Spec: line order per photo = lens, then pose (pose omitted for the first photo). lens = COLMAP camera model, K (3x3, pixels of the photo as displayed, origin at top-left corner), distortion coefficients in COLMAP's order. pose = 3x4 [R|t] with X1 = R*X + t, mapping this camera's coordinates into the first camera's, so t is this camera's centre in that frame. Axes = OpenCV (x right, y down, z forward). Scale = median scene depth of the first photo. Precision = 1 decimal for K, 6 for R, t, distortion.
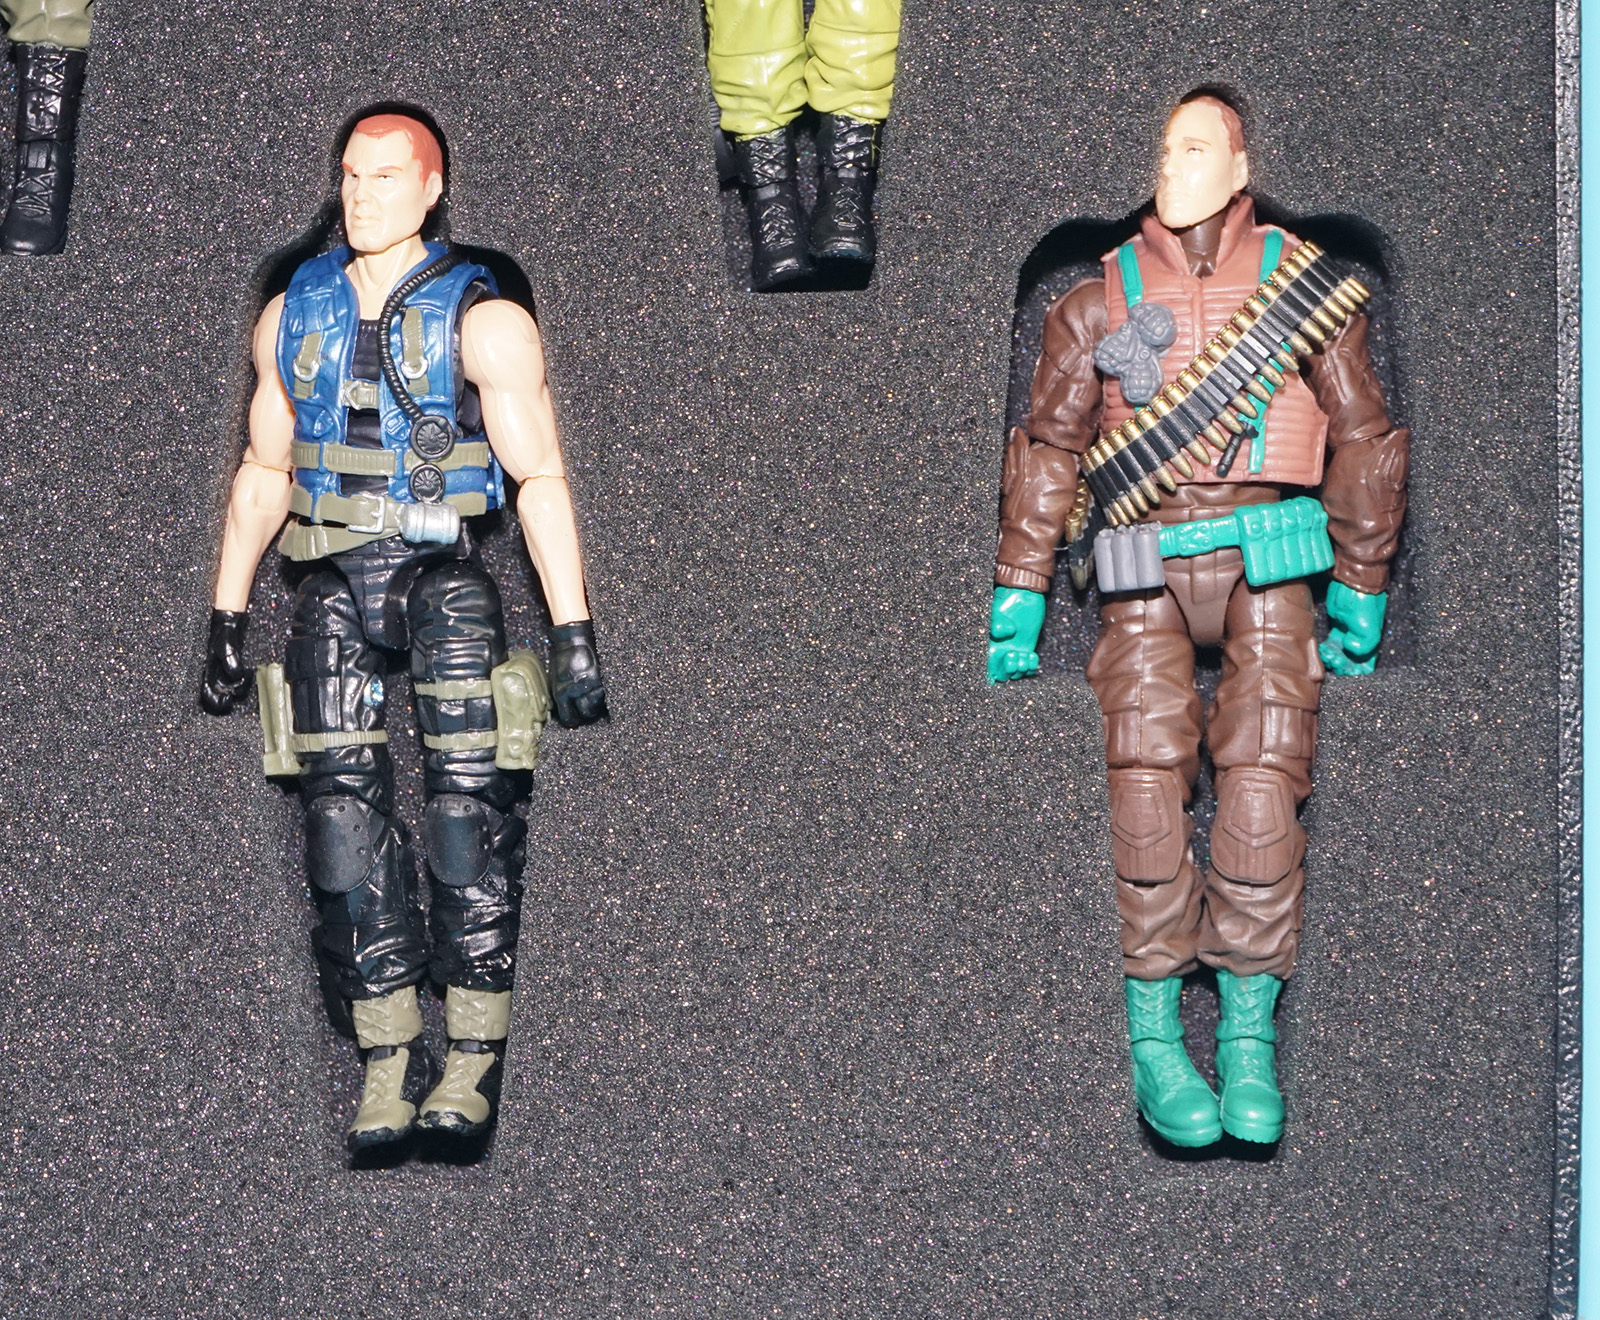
lens RADIAL K [[6594.2, 0, 803.1], [0, 6594.2, 653.3], [0, 0, 1]] dist [0.051630, 0.000000]
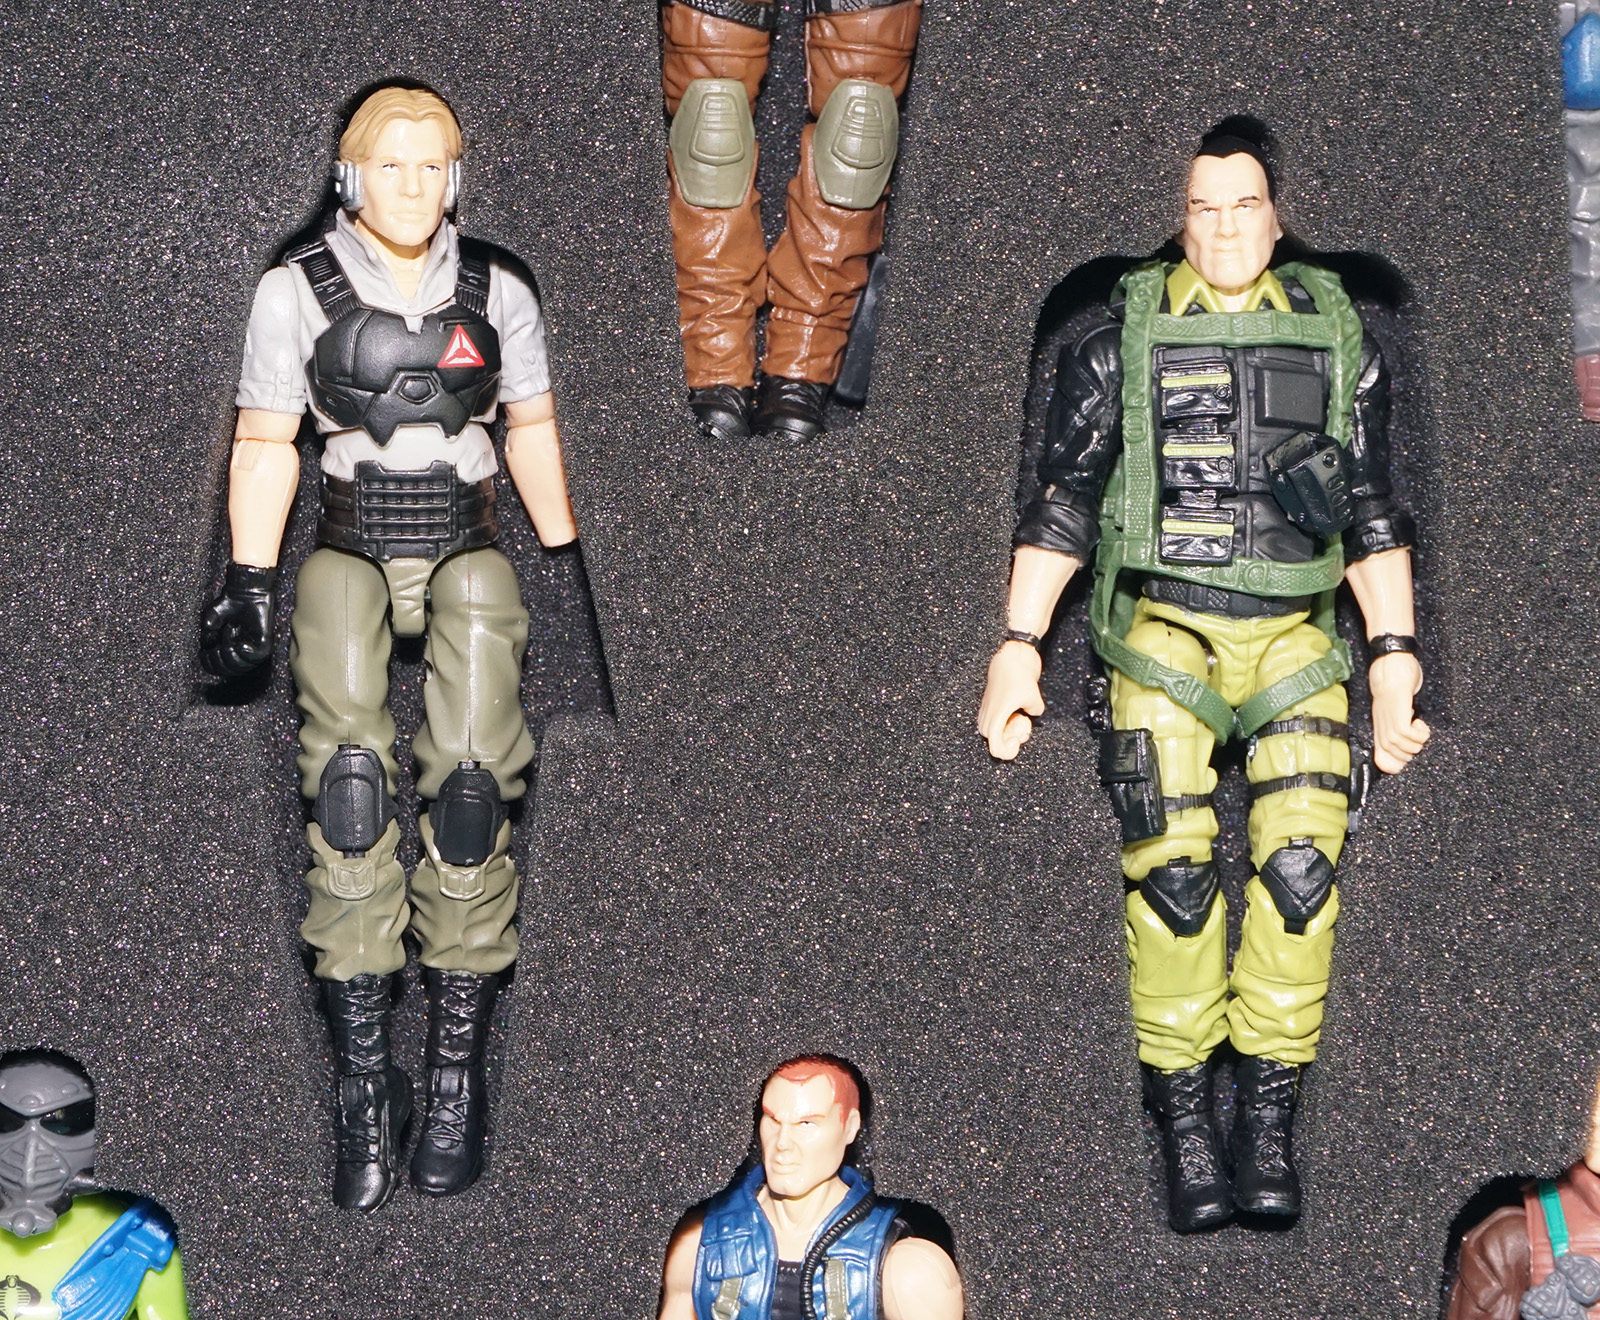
lens RADIAL K [[6594.2, 0, 782.5], [0, 6594.2, 654.8], [0, 0, 1]] dist [0.051630, 0.000000]
pose [[0.999957, 0.008902, 0.002642, -0.069681], [-0.008937, 0.999871, 0.013353, -0.154257], [-0.002523, -0.013376, 0.999907, 0.010638]]
